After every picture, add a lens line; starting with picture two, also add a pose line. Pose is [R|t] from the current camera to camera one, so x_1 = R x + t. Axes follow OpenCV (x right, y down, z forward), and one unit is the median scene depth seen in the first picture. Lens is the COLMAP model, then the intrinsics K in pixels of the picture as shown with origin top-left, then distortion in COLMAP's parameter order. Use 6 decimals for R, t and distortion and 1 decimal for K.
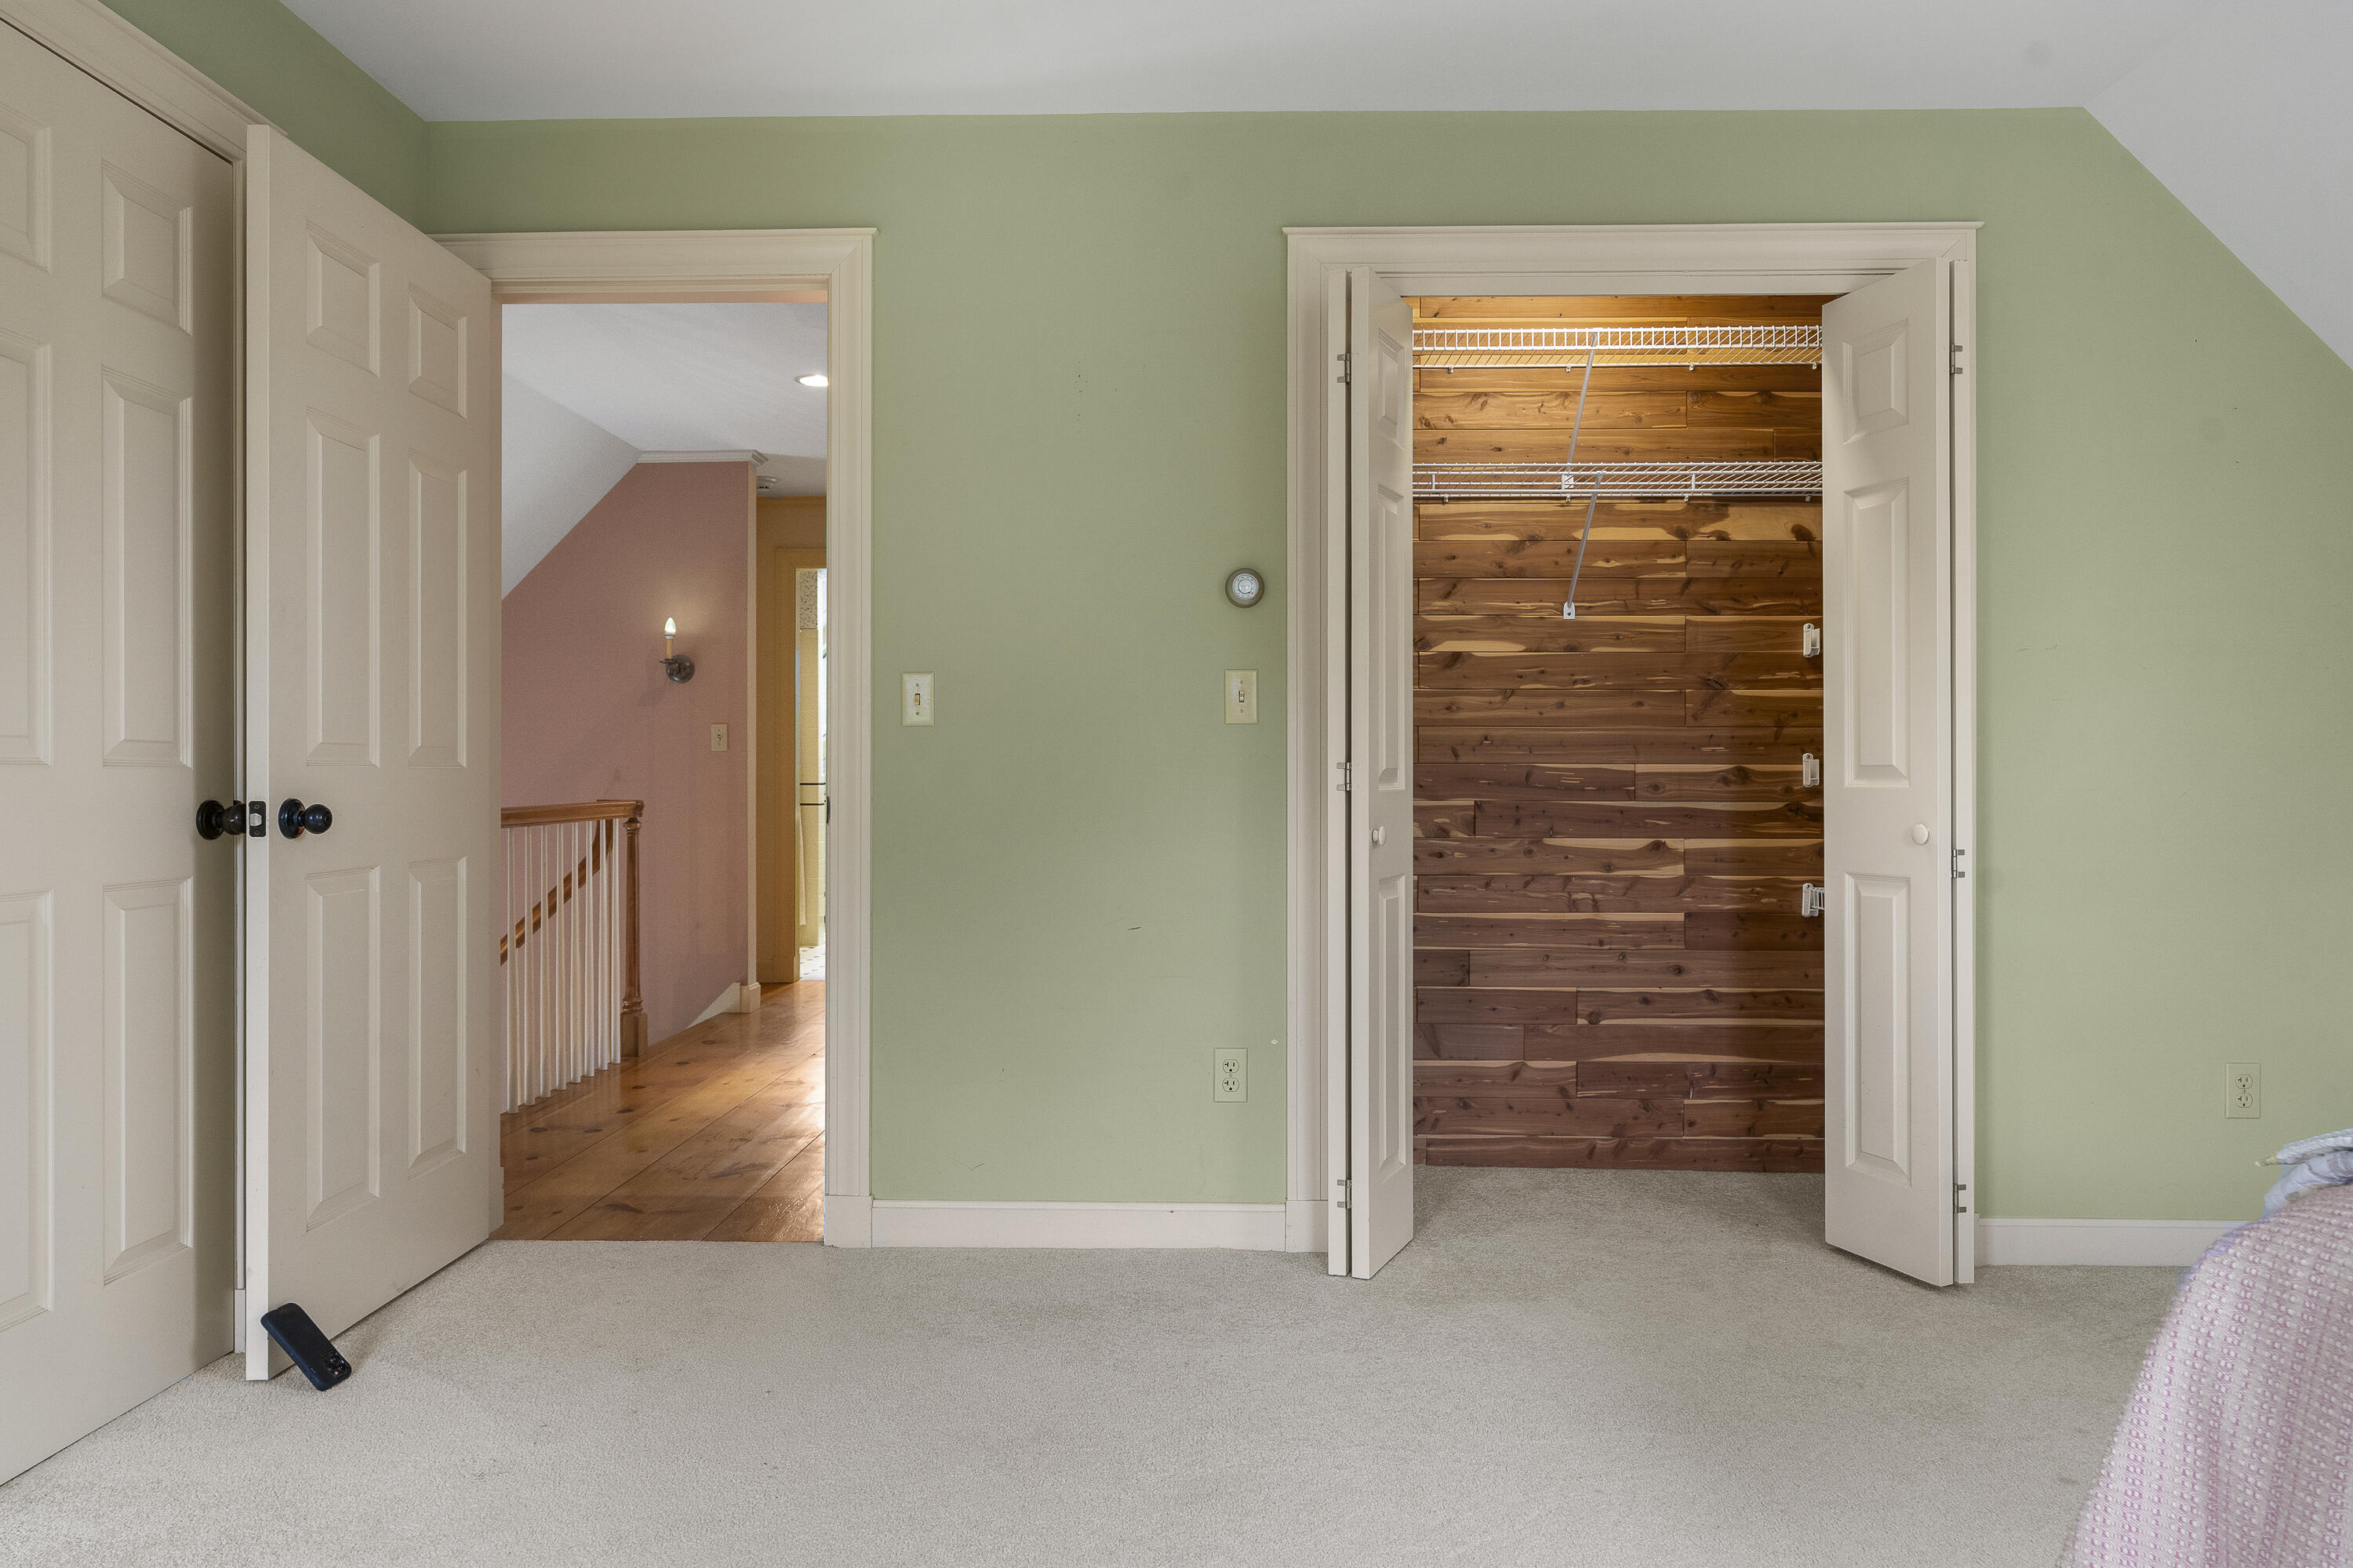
lens RADIAL K [[1505.8, 0, 1168.1], [0, 1505.8, 793.6], [0, 0, 1]] dist [-0.001269, -0.002884]
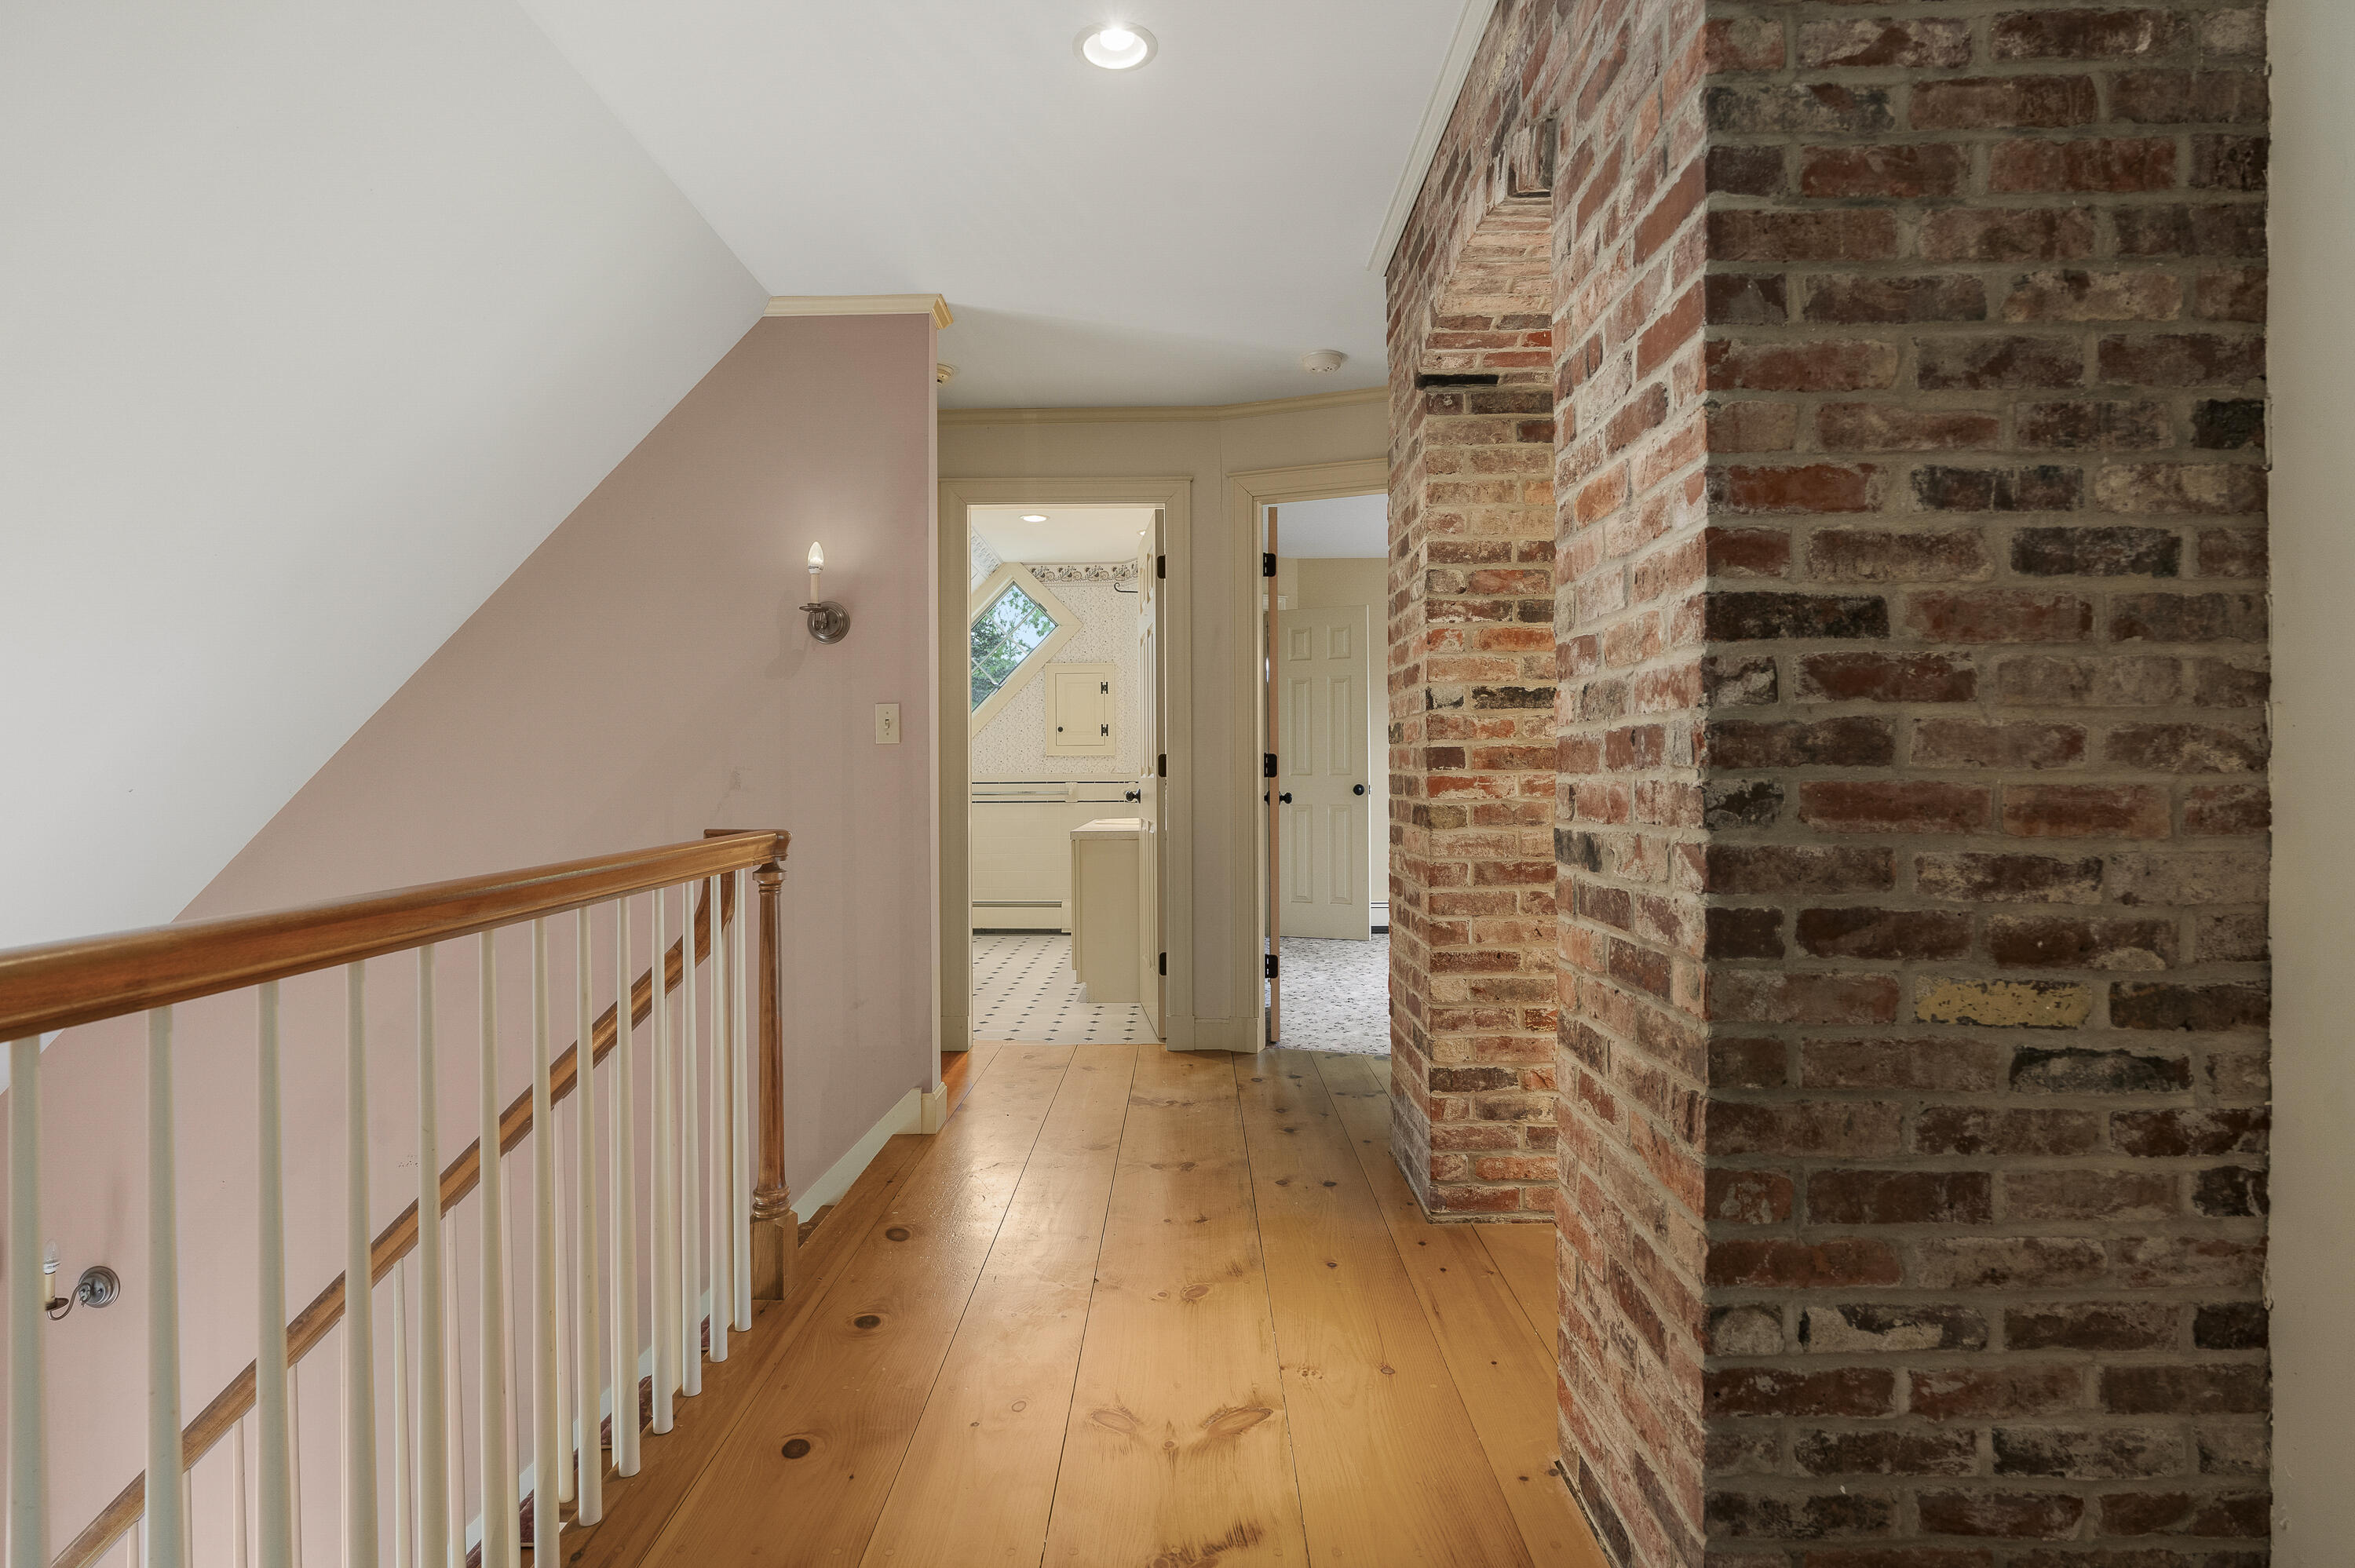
lens RADIAL K [[1168.4, 0, 1178.0], [0, 1168.4, 772.4], [0, 0, 1]] dist [-0.004876, 0.002050]
pose [[0.999743, -0.007841, 0.021279, -0.365691], [0.008024, 0.999931, -0.008537, -0.020317], [-0.021211, 0.008705, 0.999737, 0.967946]]
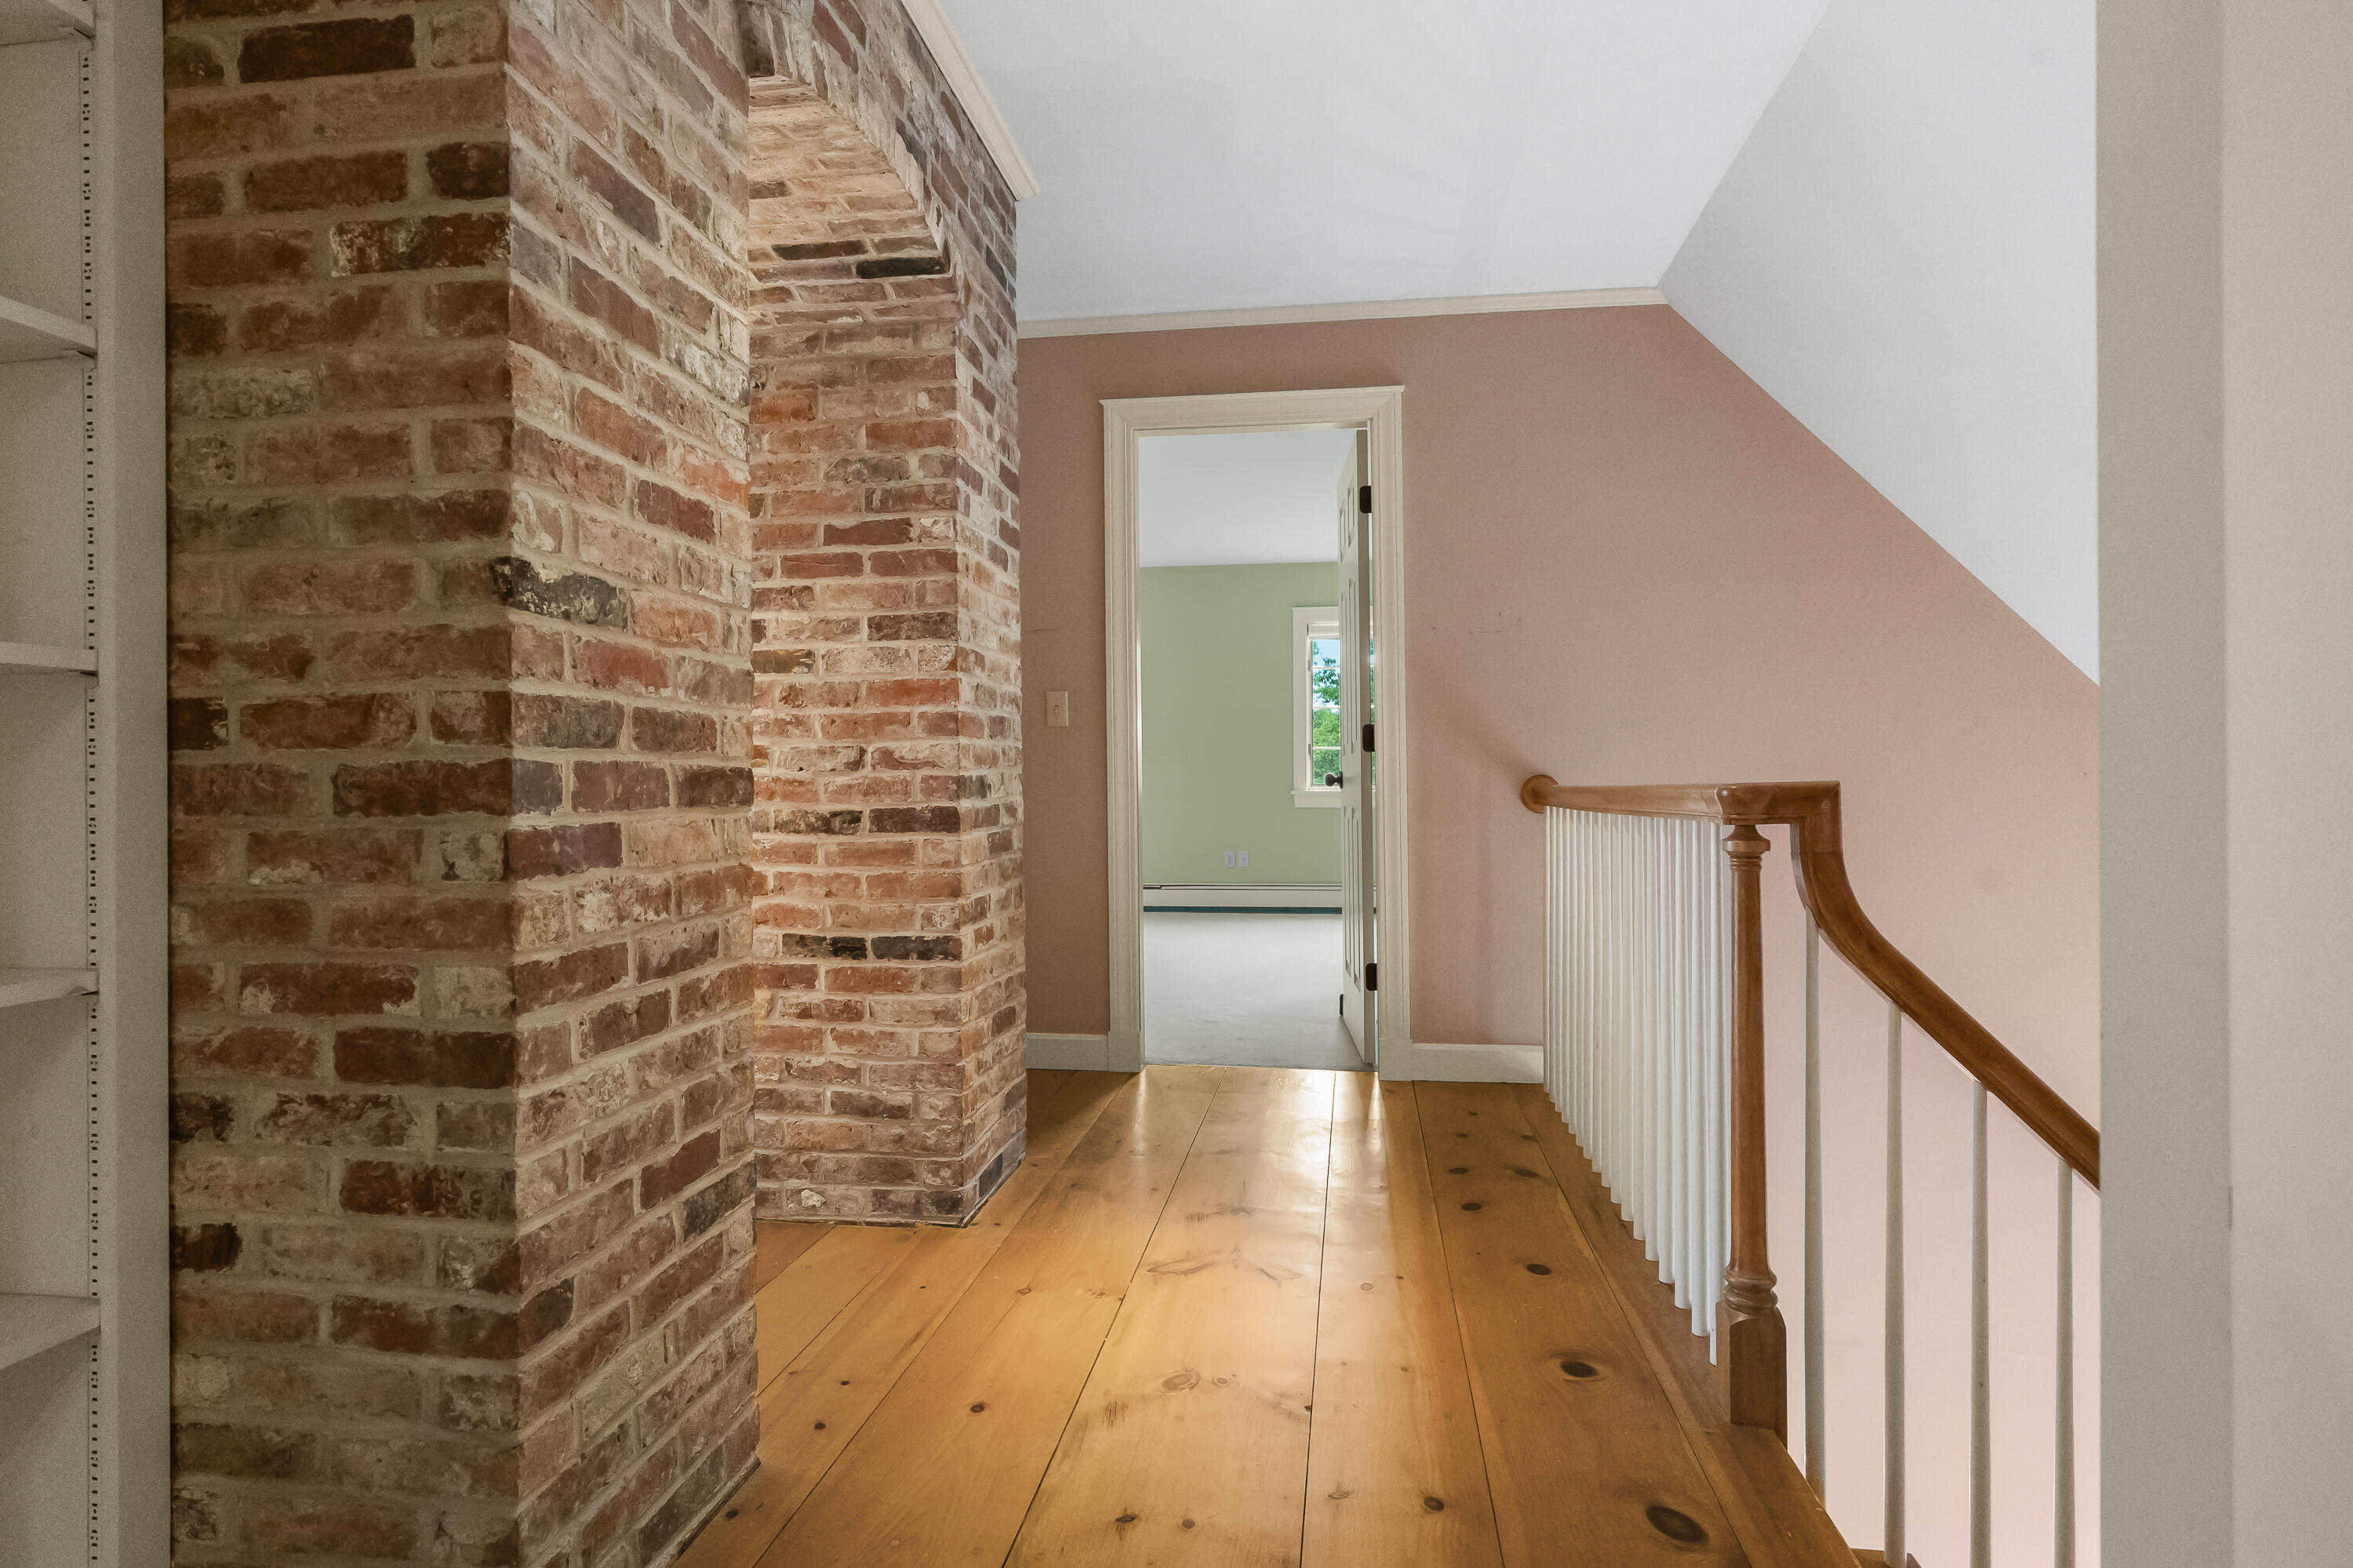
lens RADIAL K [[1261.3, 0, 1171.9], [0, 1261.3, 778.0], [0, 0, 1]] dist [0.000935, 0.000029]
pose [[-0.993661, 0.008288, 0.112112, -0.409835], [0.010241, 0.999805, 0.016856, -0.009438], [-0.111950, 0.017898, -0.993553, 2.305610]]
